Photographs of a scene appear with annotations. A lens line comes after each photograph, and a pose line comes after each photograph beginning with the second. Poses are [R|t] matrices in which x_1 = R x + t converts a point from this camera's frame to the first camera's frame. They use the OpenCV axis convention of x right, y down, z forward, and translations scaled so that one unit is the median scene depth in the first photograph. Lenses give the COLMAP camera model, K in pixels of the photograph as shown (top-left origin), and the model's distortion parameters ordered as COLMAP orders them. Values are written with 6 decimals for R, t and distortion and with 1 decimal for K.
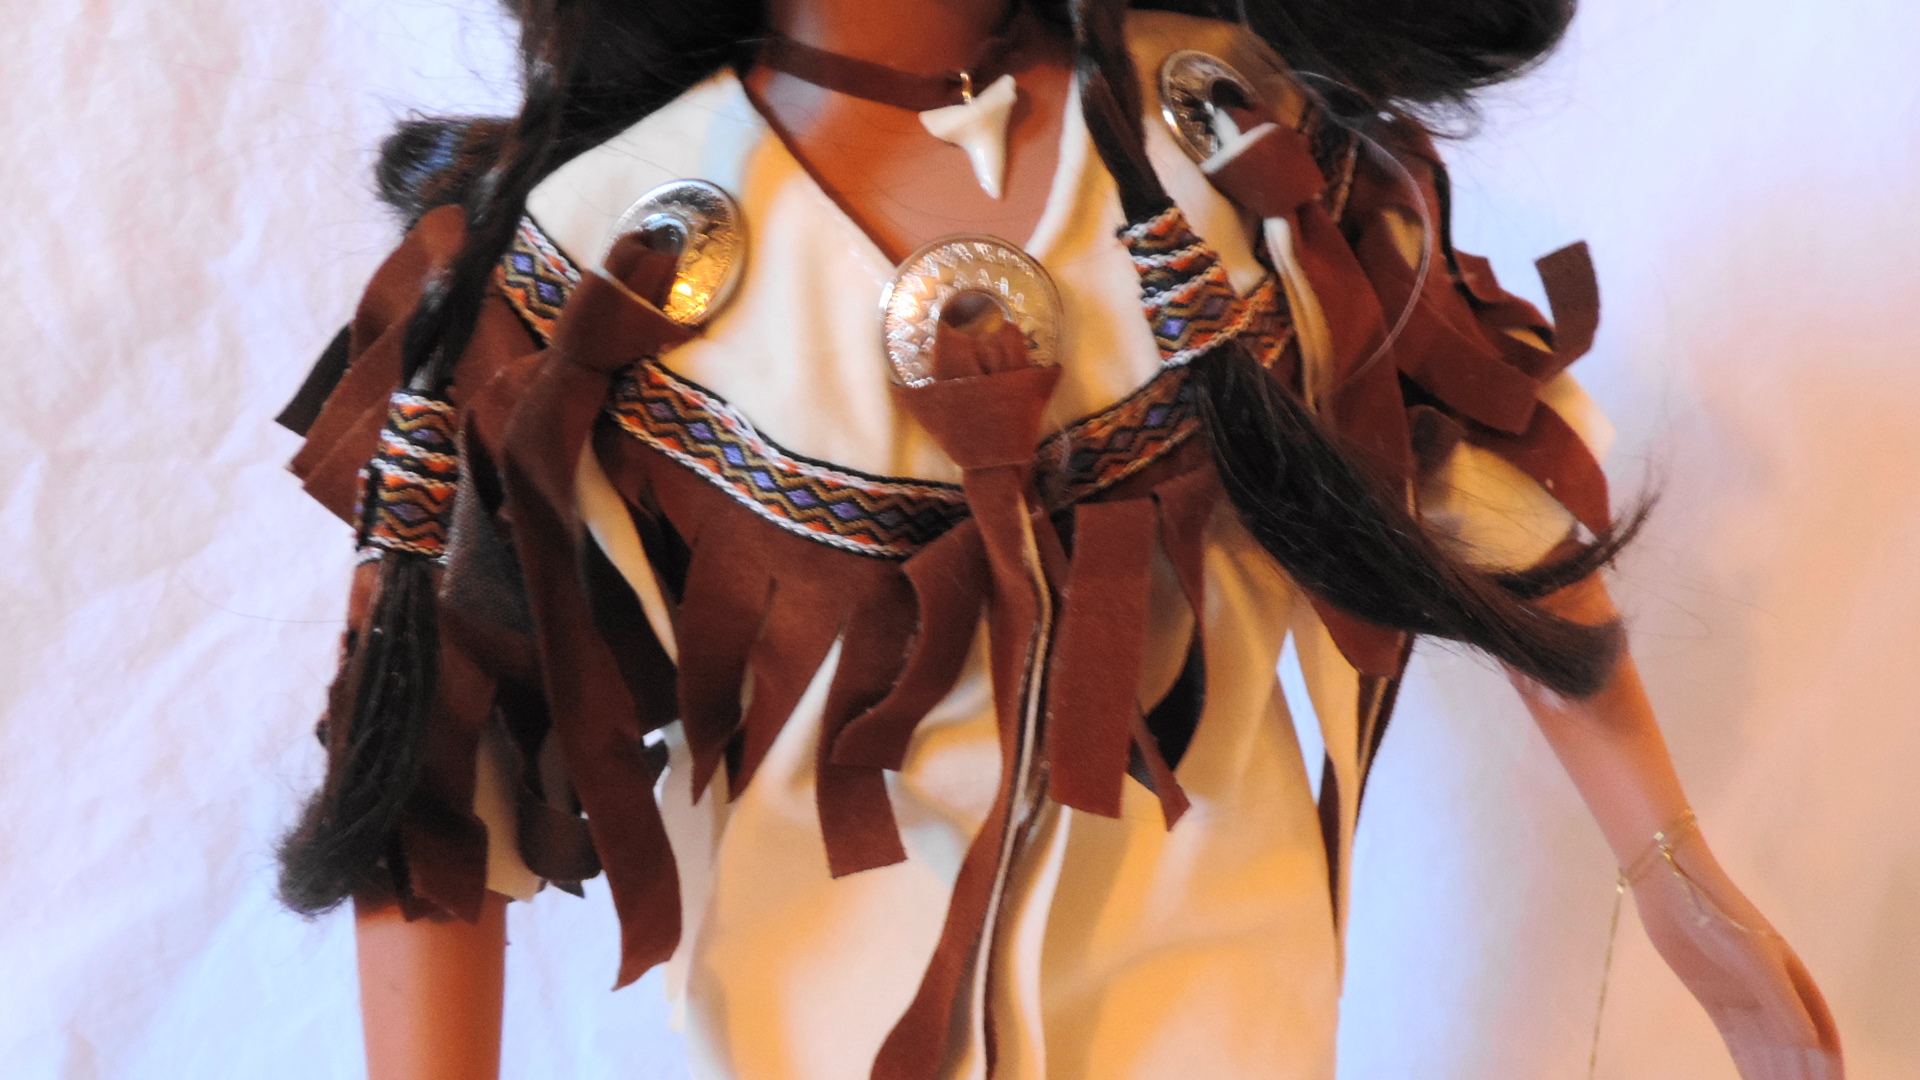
lens RADIAL K [[1264.9, 0, 958.4], [0, 1264.9, 500.7], [0, 0, 1]] dist [0.132453, 0.000175]
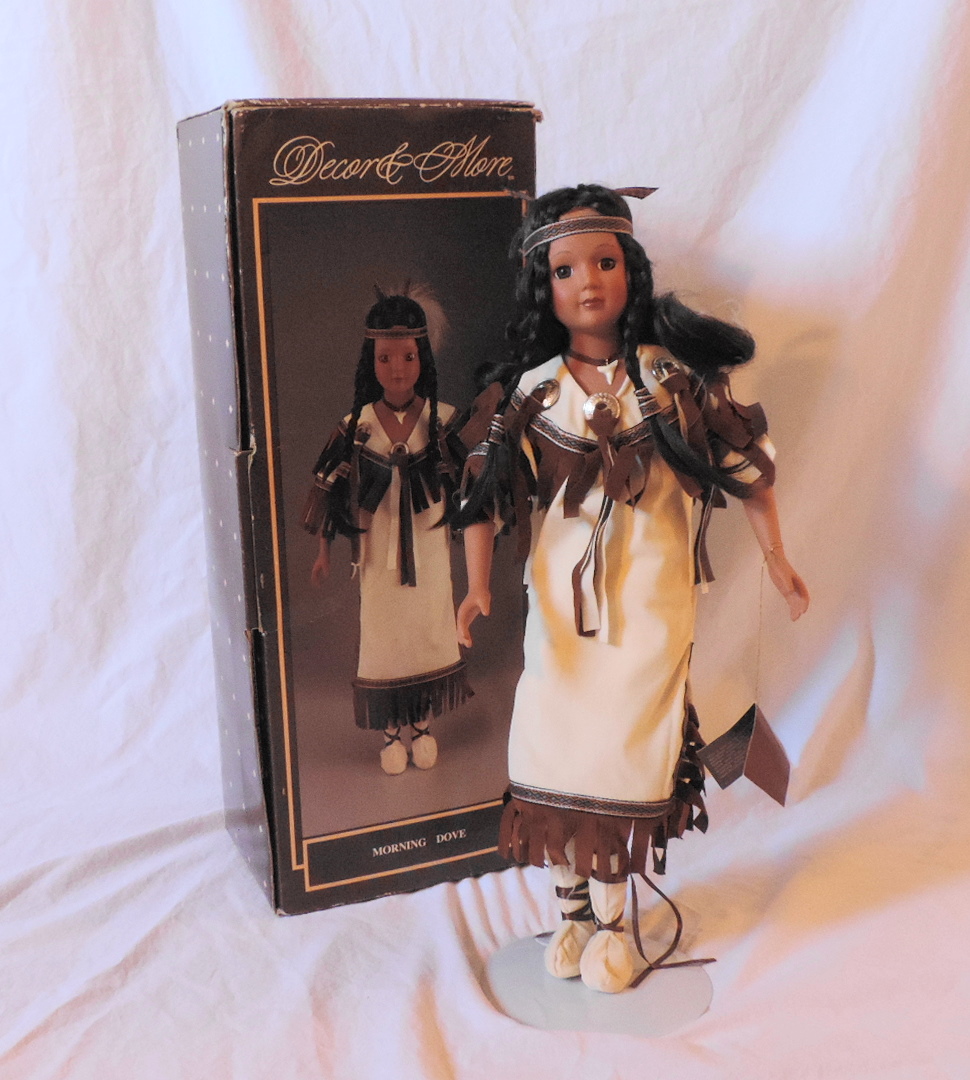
lens RADIAL K [[1403.9, 0, 485.0], [0, 1403.9, 540.0], [0, 0, 1]] dist [-0.022830, 0.049419]
pose [[0.970745, 0.072579, -0.228880, 0.832174], [-0.099488, 0.989128, -0.108299, 0.976965], [0.218531, 0.127902, 0.967412, -4.212778]]
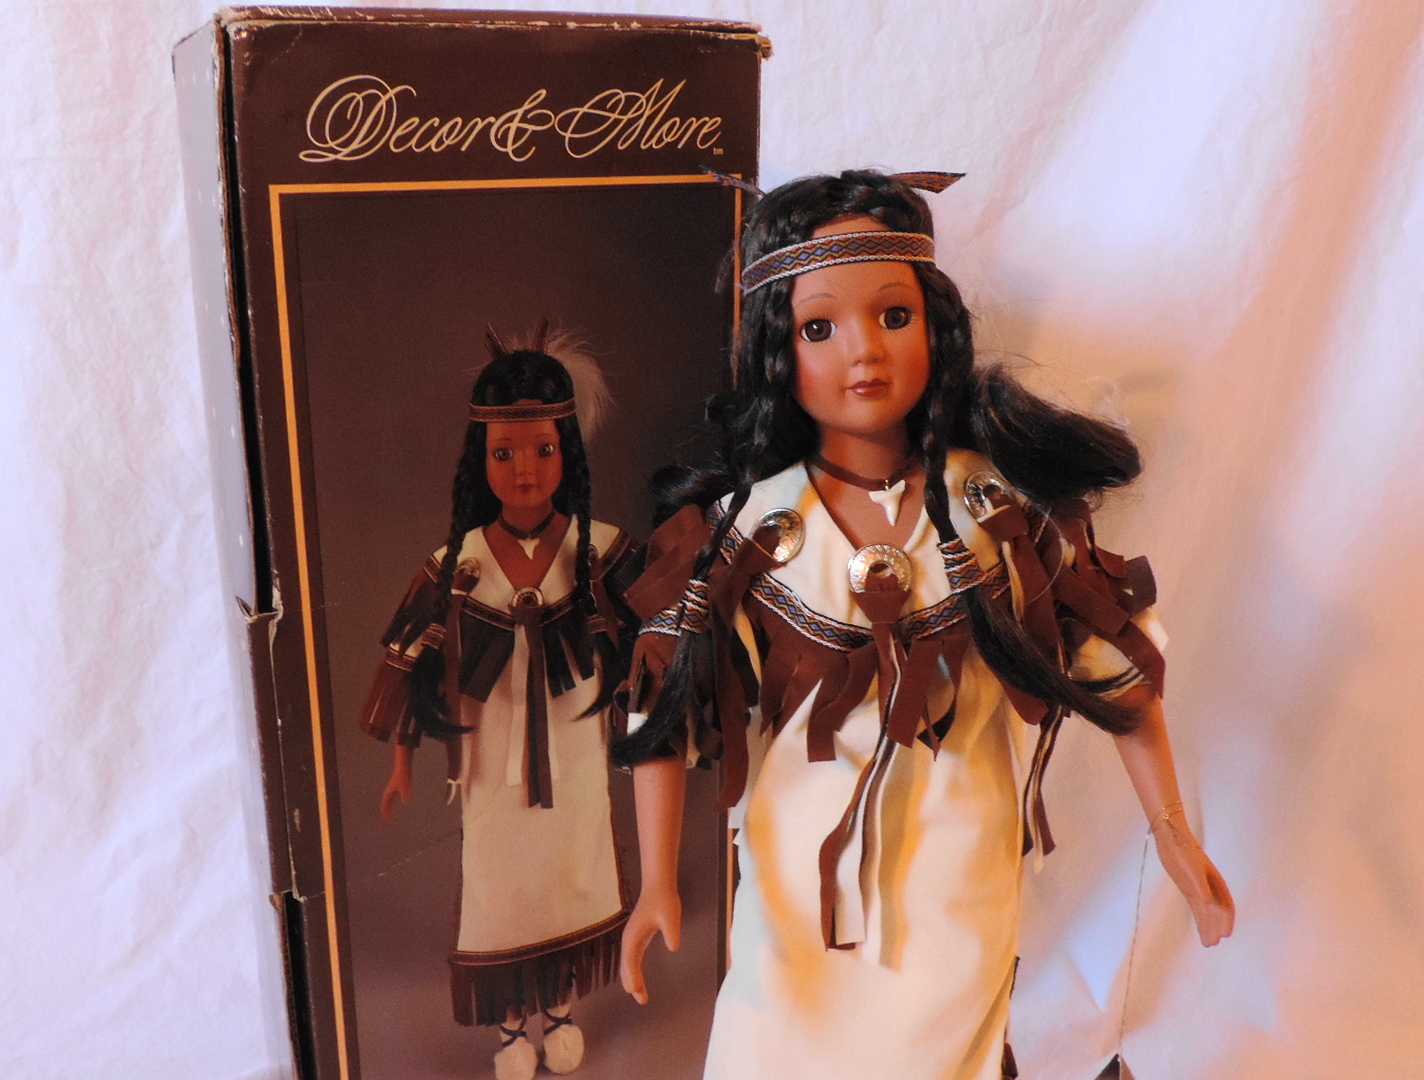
lens RADIAL K [[1399.4, 0, 659.8], [0, 1399.4, 542.2], [0, 0, 1]] dist [-0.003982, 0.000890]
pose [[0.973627, 0.095958, -0.206984, 0.165077], [-0.111662, 0.991582, -0.065545, 0.051632], [0.198952, 0.086928, 0.976146, -2.082329]]
